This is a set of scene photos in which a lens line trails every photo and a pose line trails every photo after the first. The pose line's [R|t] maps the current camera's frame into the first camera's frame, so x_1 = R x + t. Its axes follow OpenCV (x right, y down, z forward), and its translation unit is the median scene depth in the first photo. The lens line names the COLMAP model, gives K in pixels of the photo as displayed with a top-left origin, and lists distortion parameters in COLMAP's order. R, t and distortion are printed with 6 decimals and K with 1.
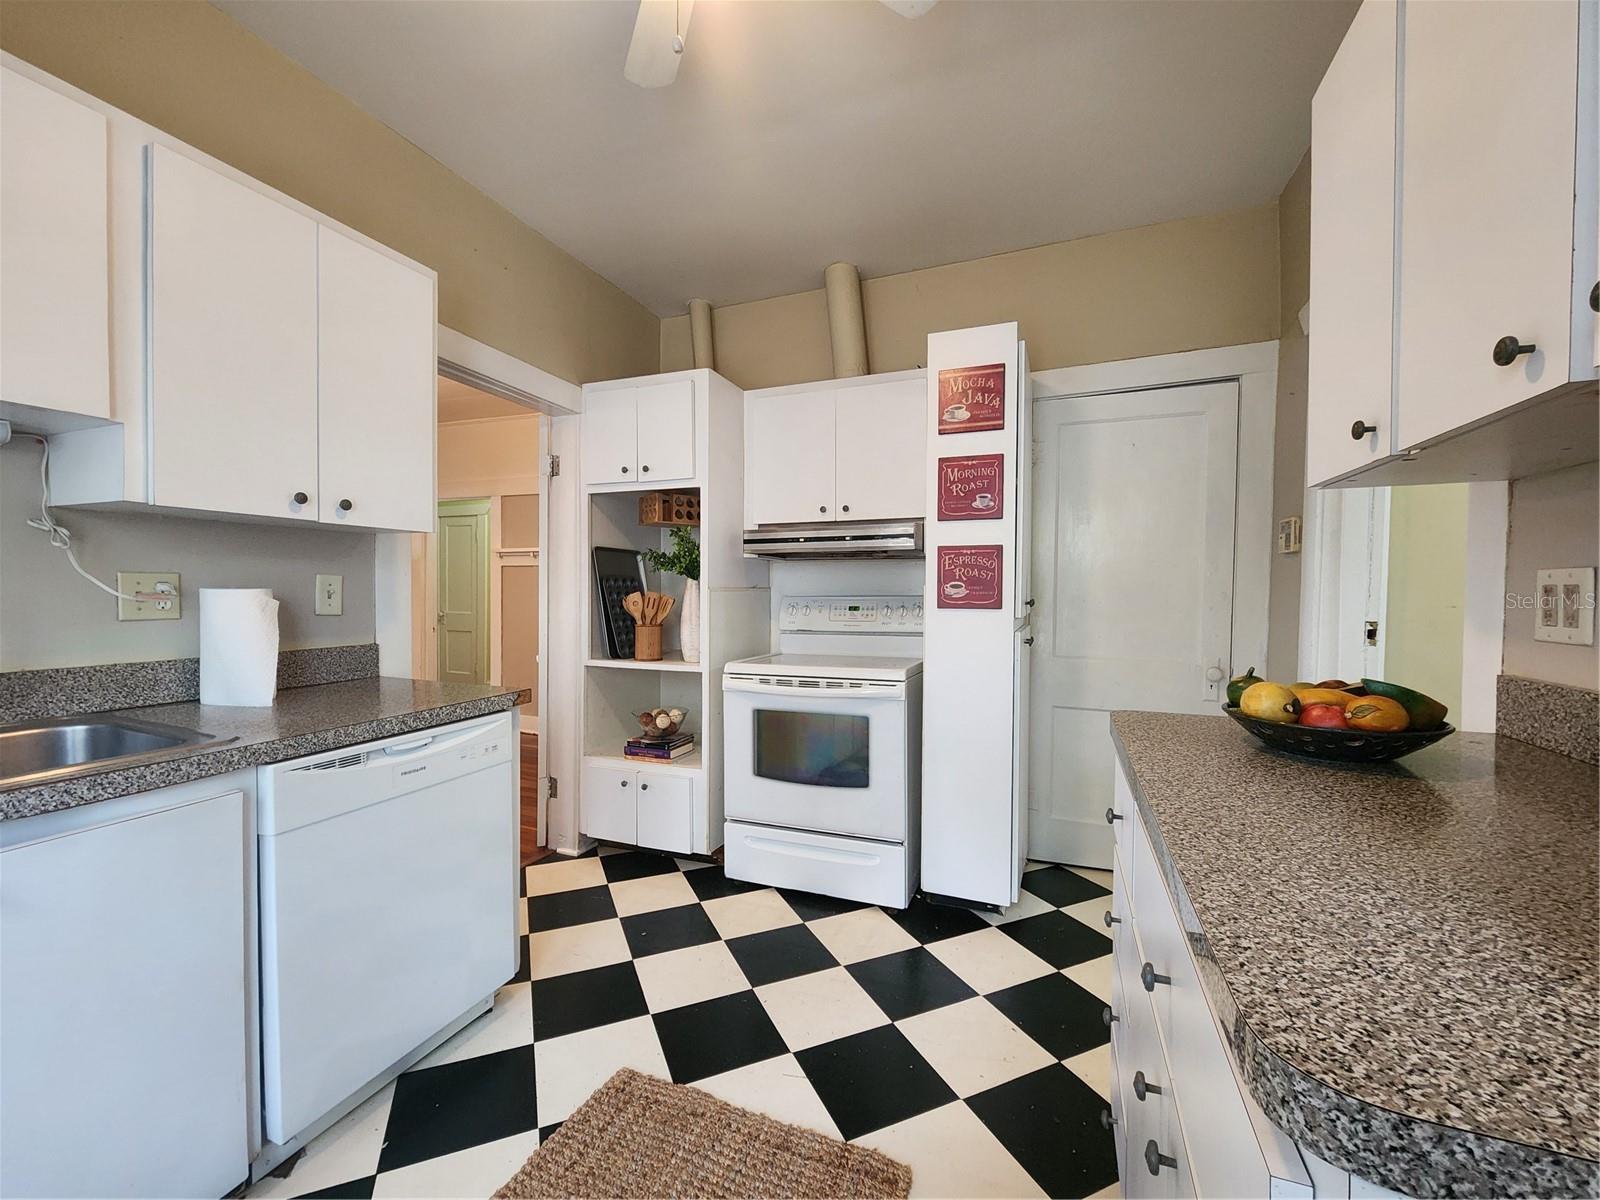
lens RADIAL K [[653.8, 0, 798.3], [0, 653.8, 598.4], [0, 0, 1]] dist [-0.003420, -0.000342]
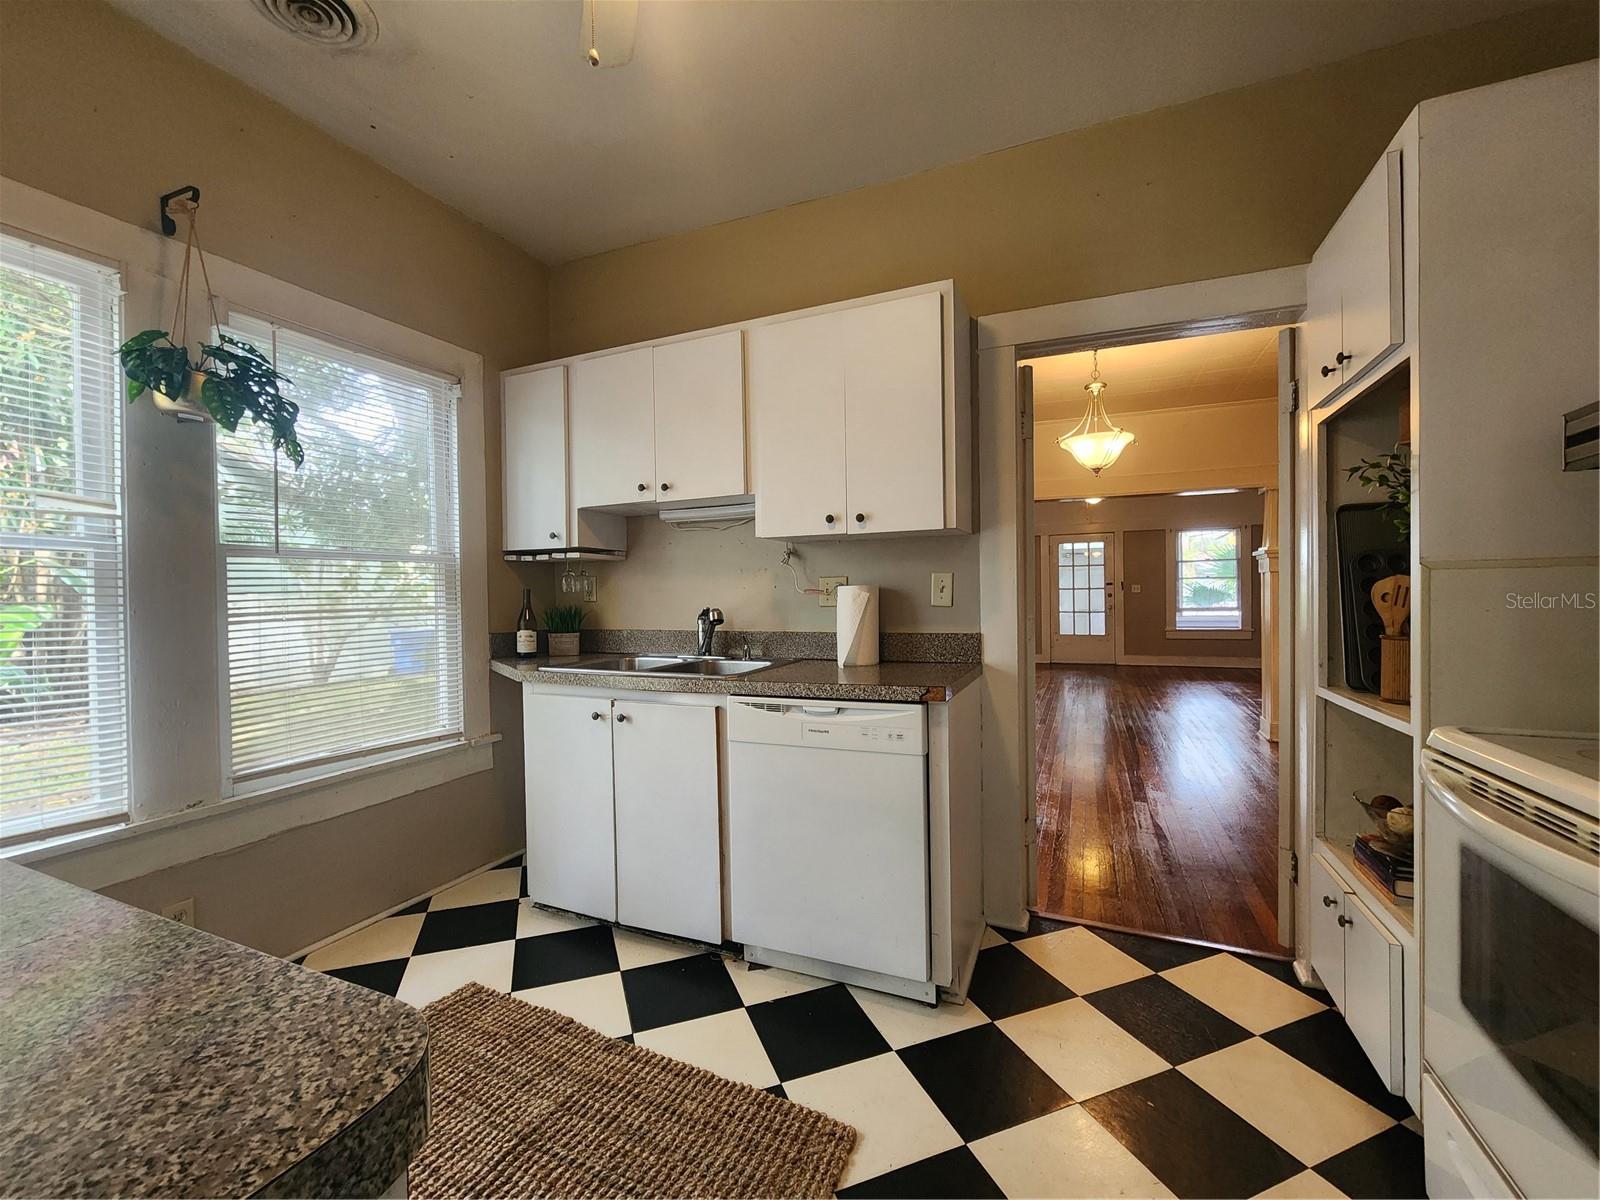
lens RADIAL K [[653.8, 0, 802.7], [0, 653.8, 597.9], [0, 0, 1]] dist [-0.003420, -0.000342]
pose [[-0.044627, -0.004523, -0.998993, 0.556242], [0.000845, 0.999989, -0.004565, 0.017615], [0.999003, -0.001048, -0.044623, 0.896105]]
